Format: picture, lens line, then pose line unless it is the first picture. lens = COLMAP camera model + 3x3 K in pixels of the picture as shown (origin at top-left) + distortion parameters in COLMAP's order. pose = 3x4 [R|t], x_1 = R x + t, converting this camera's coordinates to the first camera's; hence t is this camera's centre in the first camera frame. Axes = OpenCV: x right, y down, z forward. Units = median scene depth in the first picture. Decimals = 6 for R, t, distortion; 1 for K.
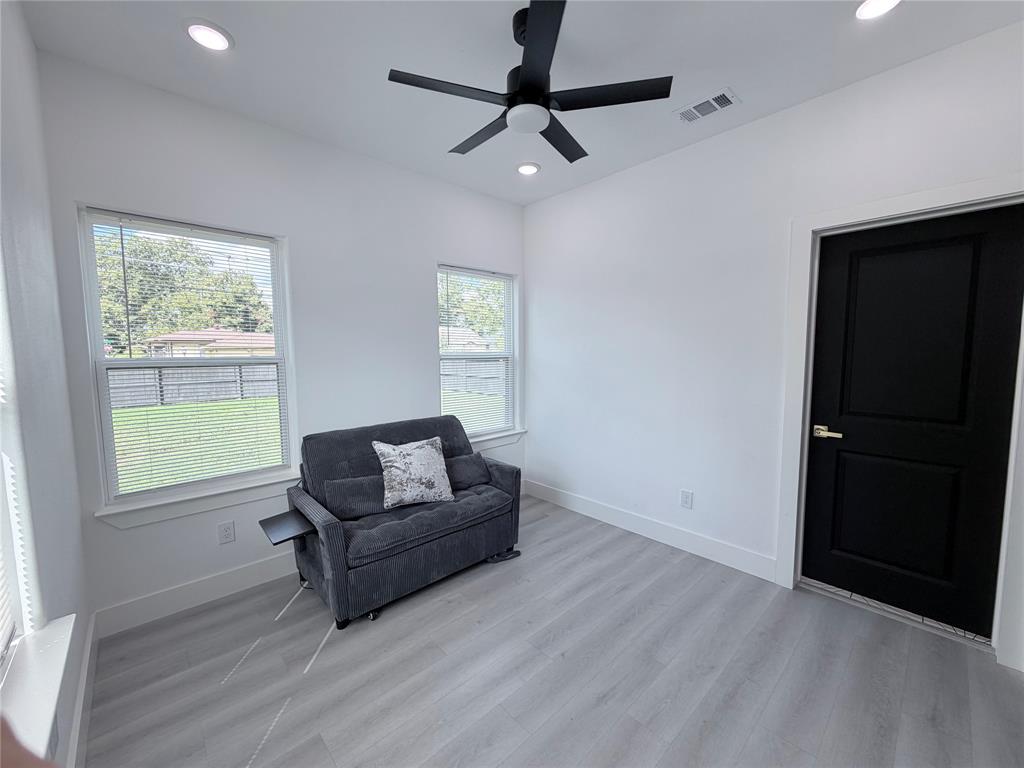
lens RADIAL K [[408.1, 0, 509.8], [0, 408.1, 380.9], [0, 0, 1]] dist [-0.002162, 0.000247]
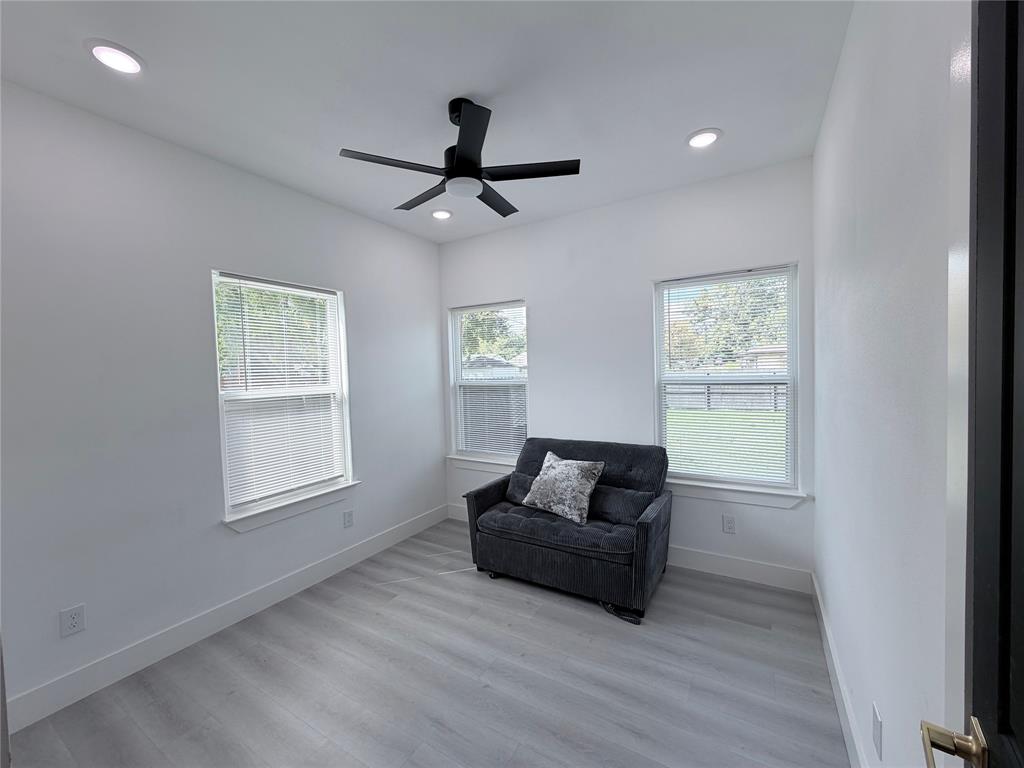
lens RADIAL K [[408.1, 0, 510.6], [0, 408.1, 388.2], [0, 0, 1]] dist [-0.002162, 0.000247]
pose [[0.279431, 0.042289, -0.959234, 0.782290], [-0.047694, 0.998408, 0.030123, -0.070078], [0.958980, 0.037332, 0.281003, 0.539216]]
